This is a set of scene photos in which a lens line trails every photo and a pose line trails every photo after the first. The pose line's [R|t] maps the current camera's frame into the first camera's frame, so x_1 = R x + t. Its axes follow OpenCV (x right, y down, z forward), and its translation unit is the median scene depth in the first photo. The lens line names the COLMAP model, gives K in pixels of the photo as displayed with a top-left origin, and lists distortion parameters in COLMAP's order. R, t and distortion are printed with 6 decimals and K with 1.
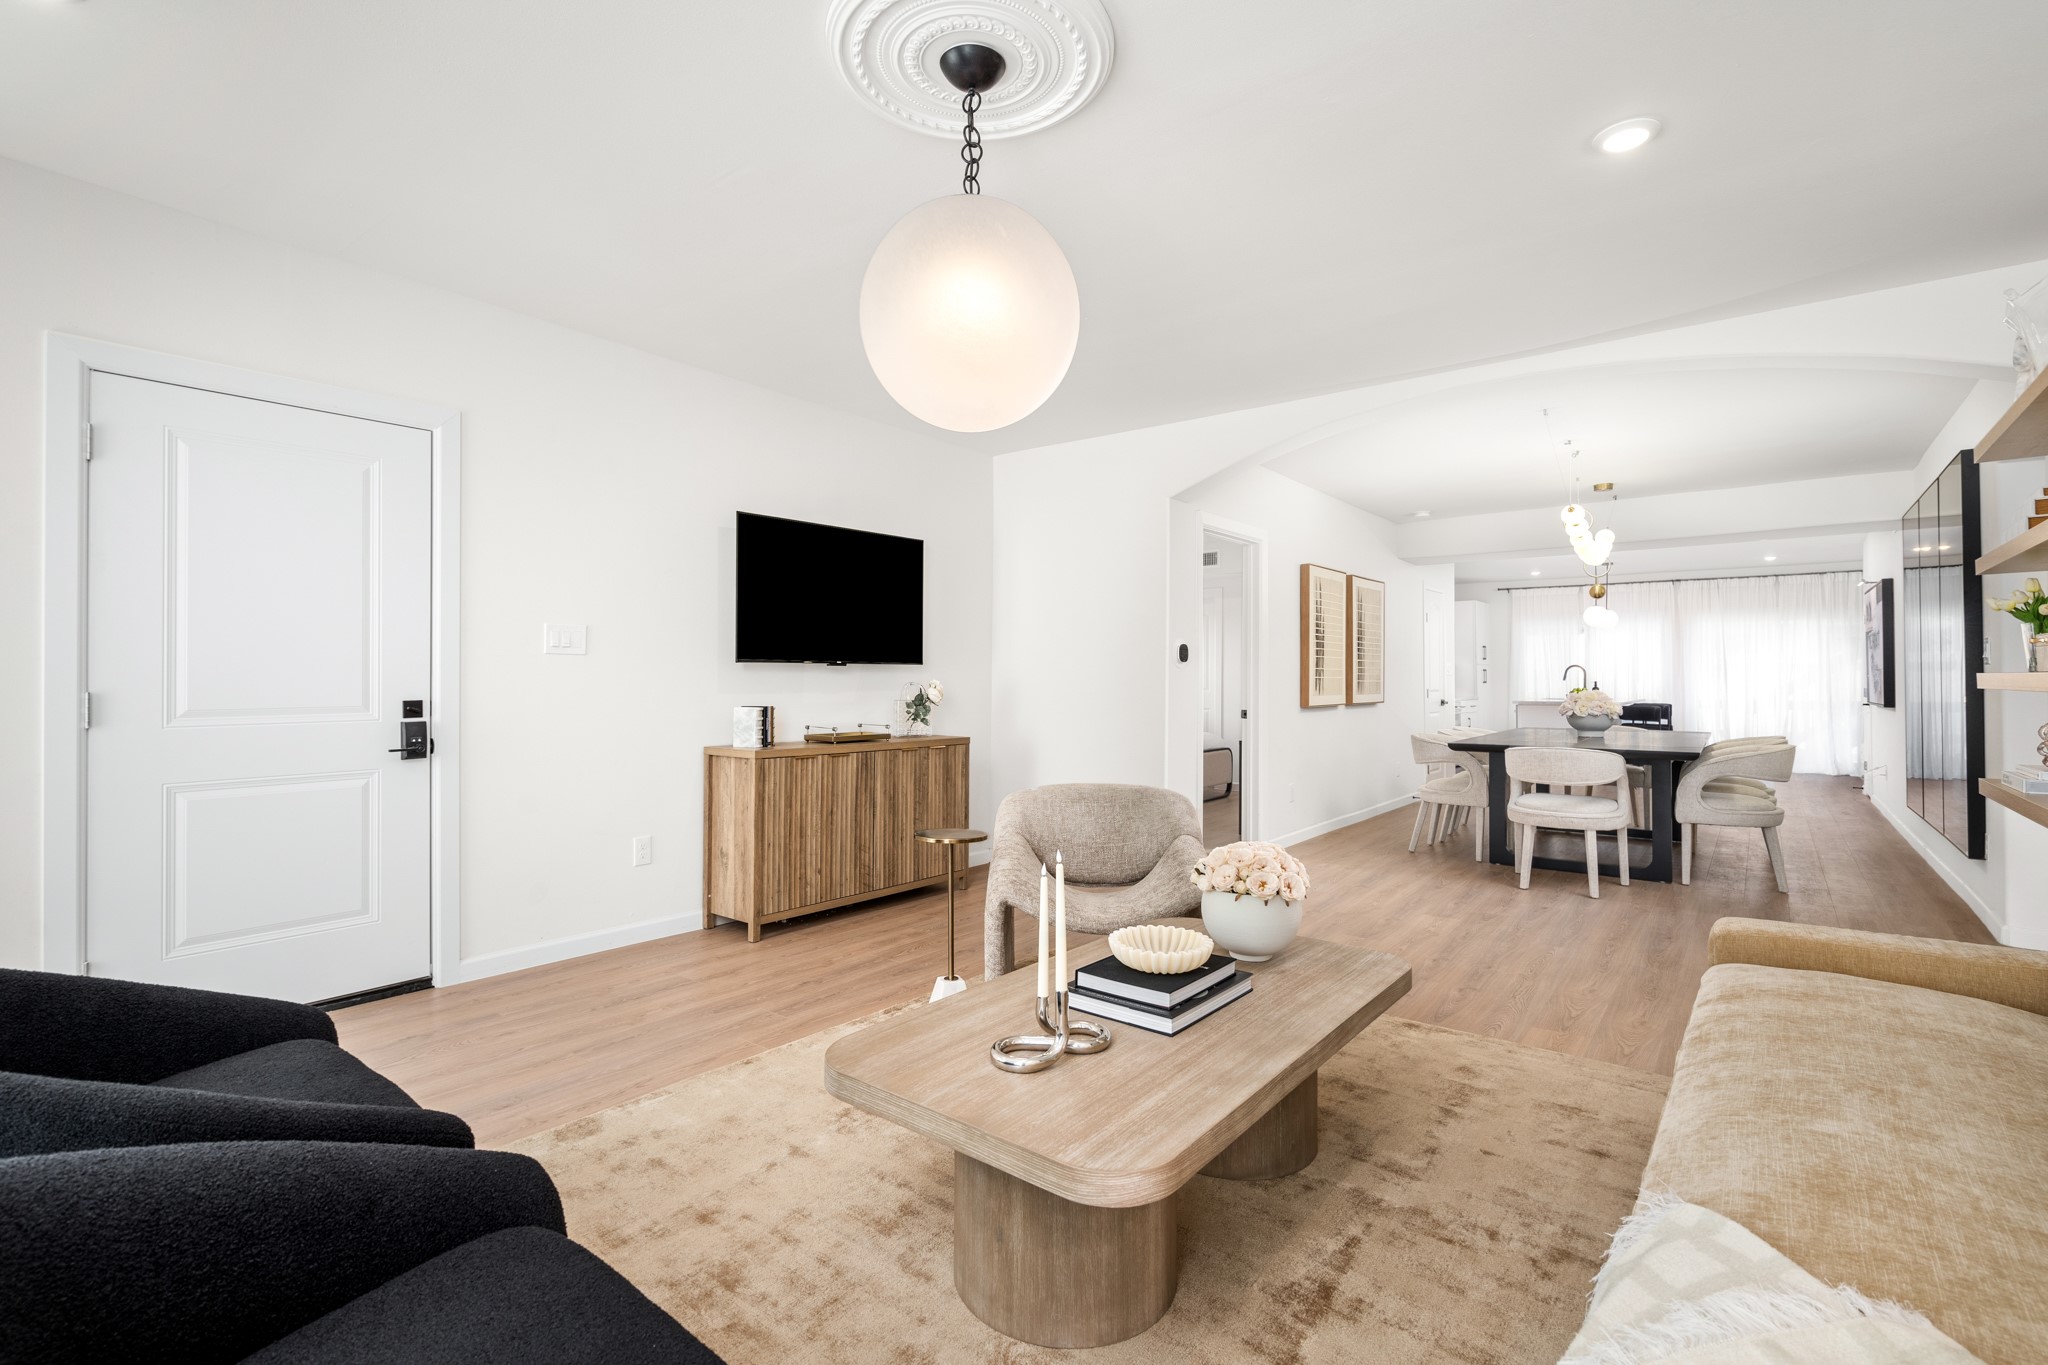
lens RADIAL K [[940.3, 0, 1033.4], [0, 940.3, 671.4], [0, 0, 1]] dist [-0.001897, -0.002338]
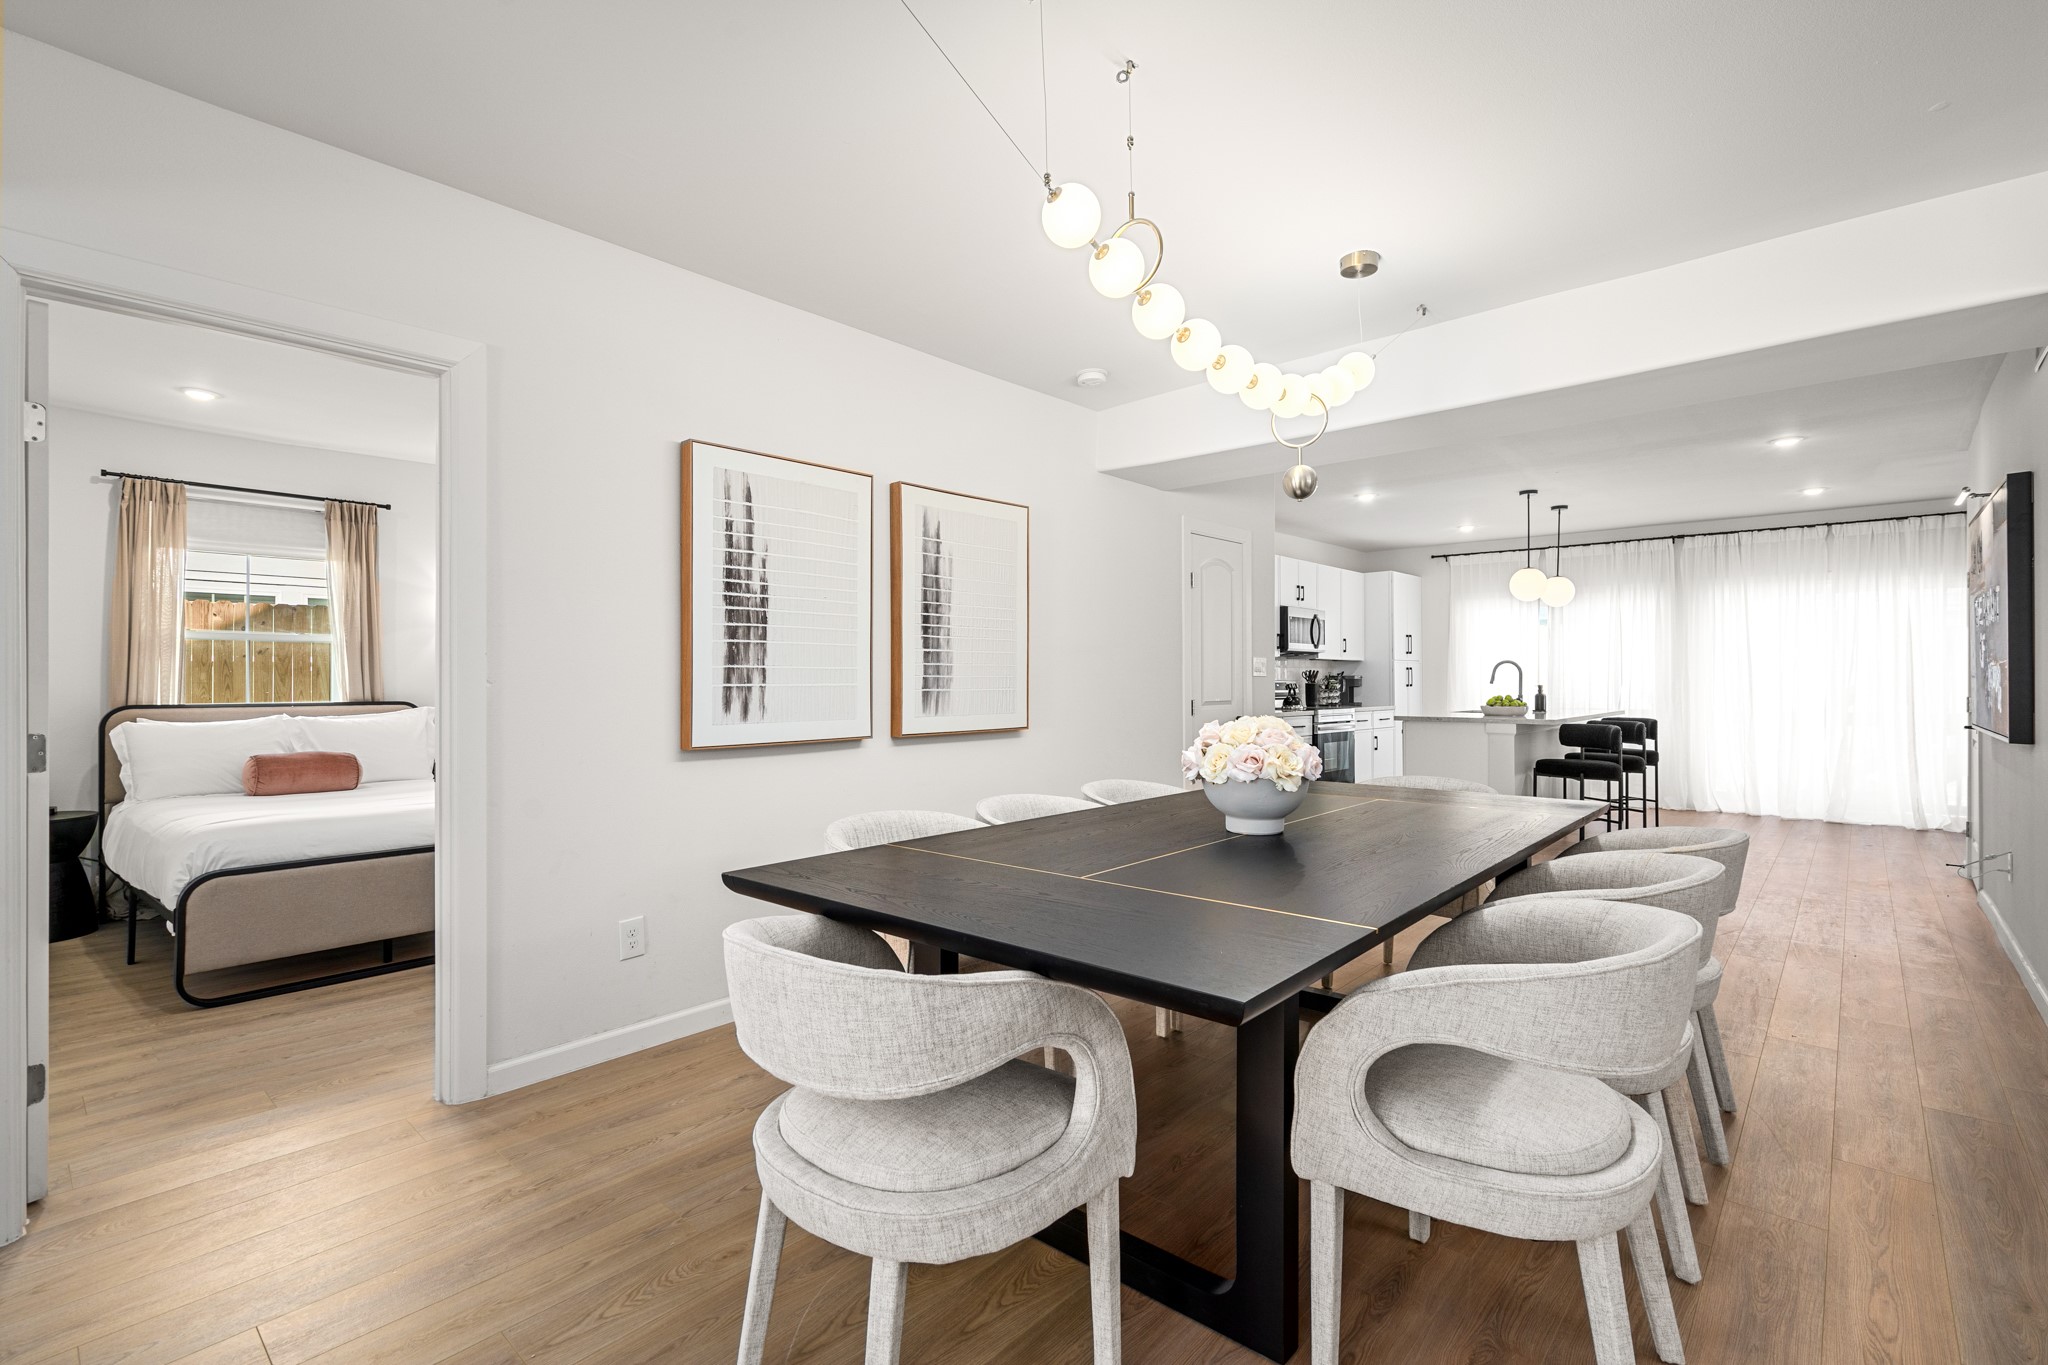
lens RADIAL K [[940.3, 0, 1022.5], [0, 940.3, 683.7], [0, 0, 1]] dist [-0.001897, -0.002338]
pose [[0.997873, -0.002240, -0.065154, 0.580067], [0.003094, 0.999911, 0.013014, 0.000023], [0.065119, -0.013188, 0.997790, 0.653915]]
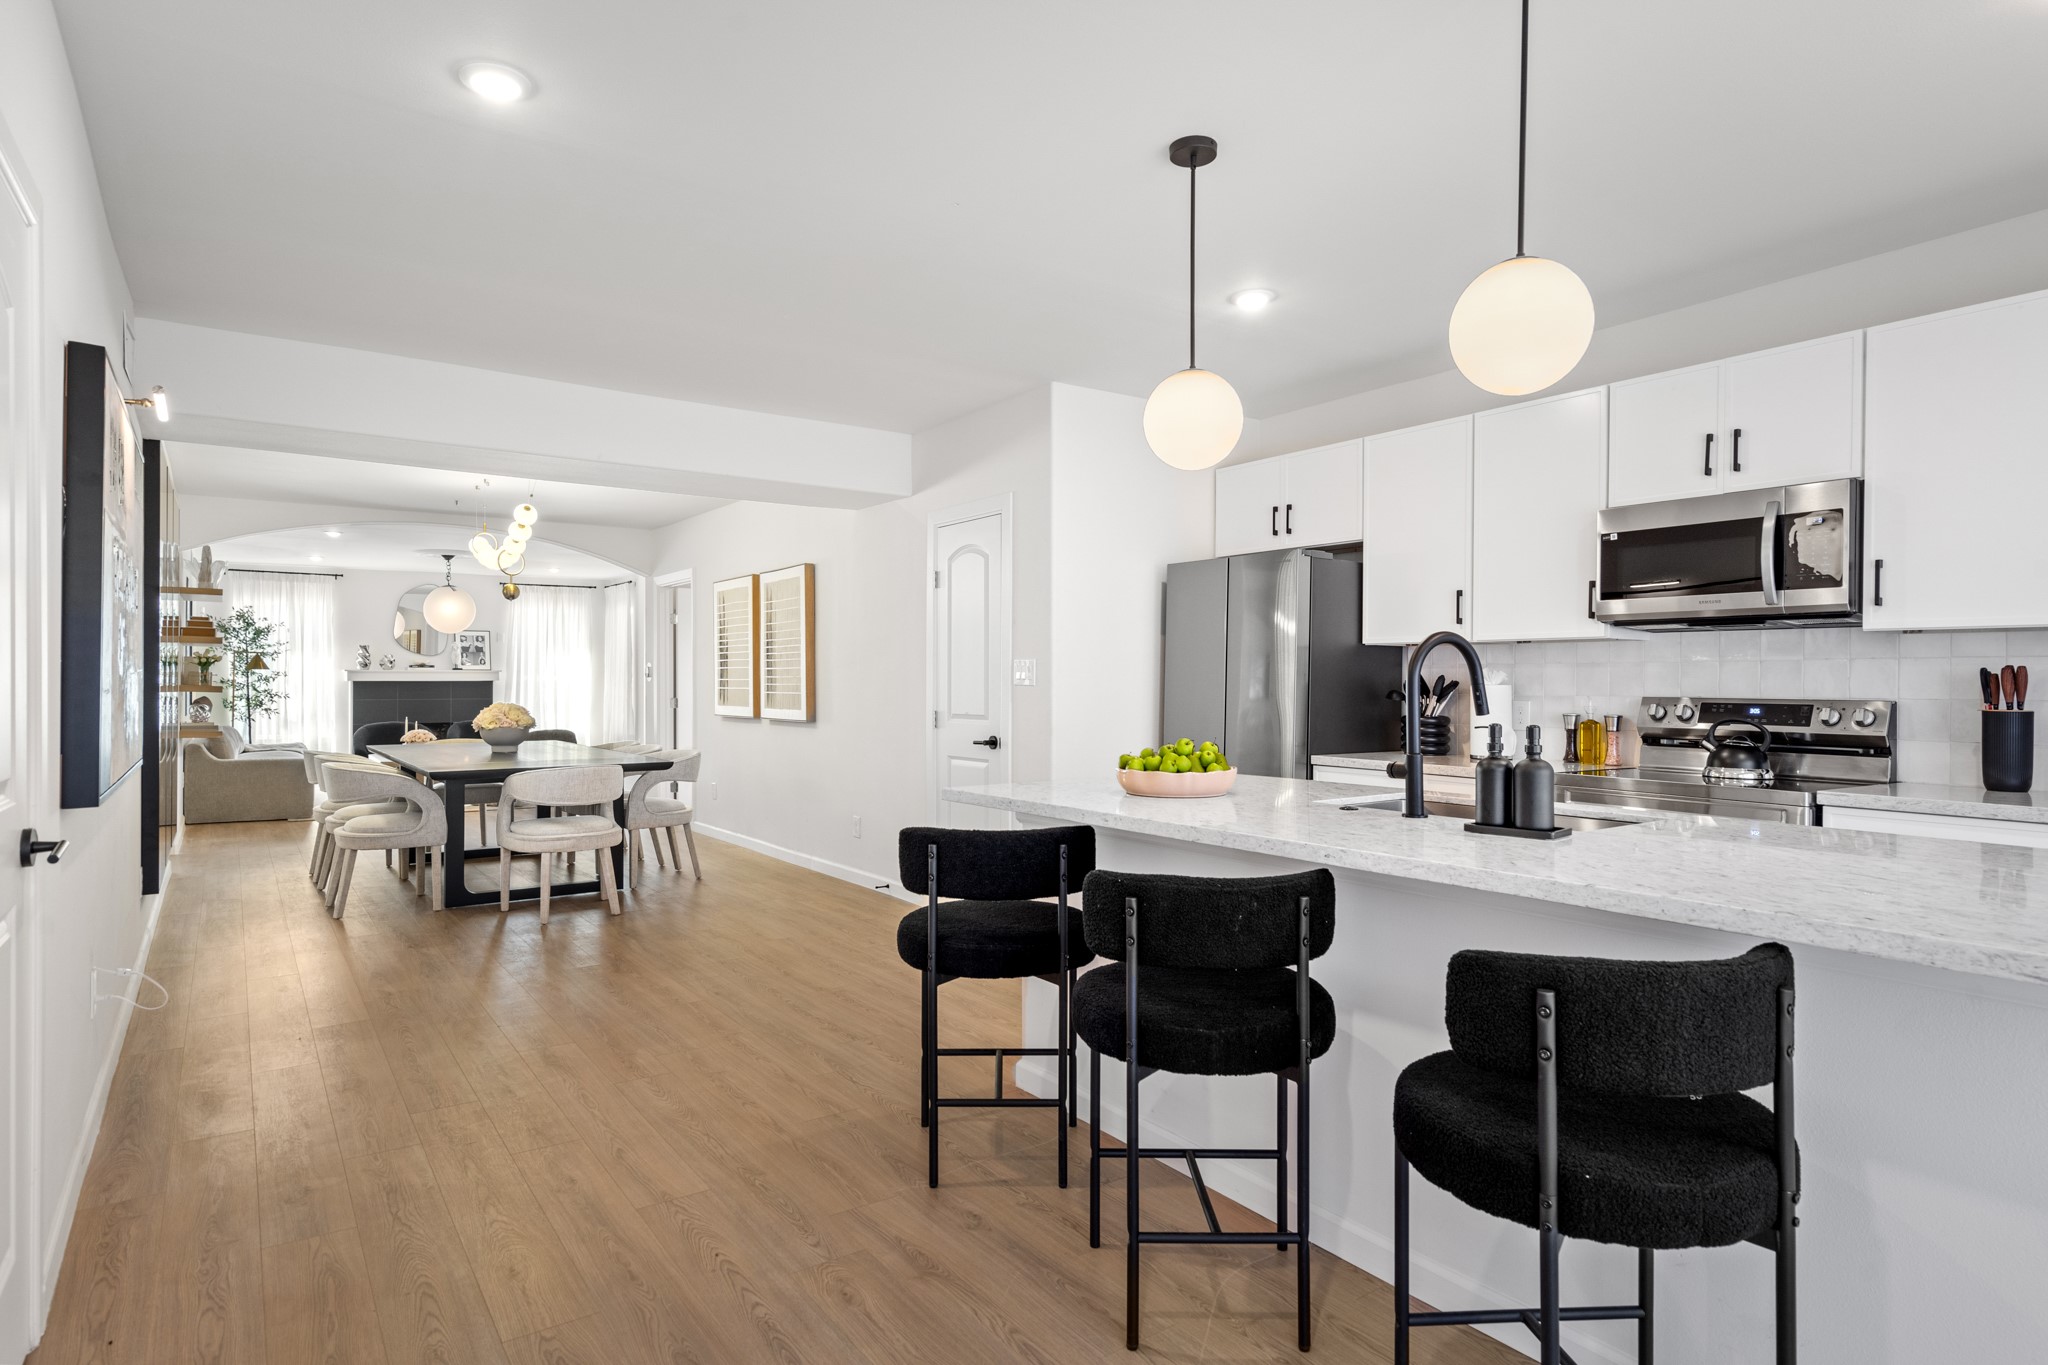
lens RADIAL K [[1128.3, 0, 1050.5], [0, 1128.3, 686.4], [0, 0, 1]] dist [-0.013766, -0.001246]
pose [[-0.273968, 0.001893, -0.961737, 1.716621], [0.004447, 0.999990, 0.000702, 0.007456], [0.961729, -0.004085, -0.273973, 2.075463]]
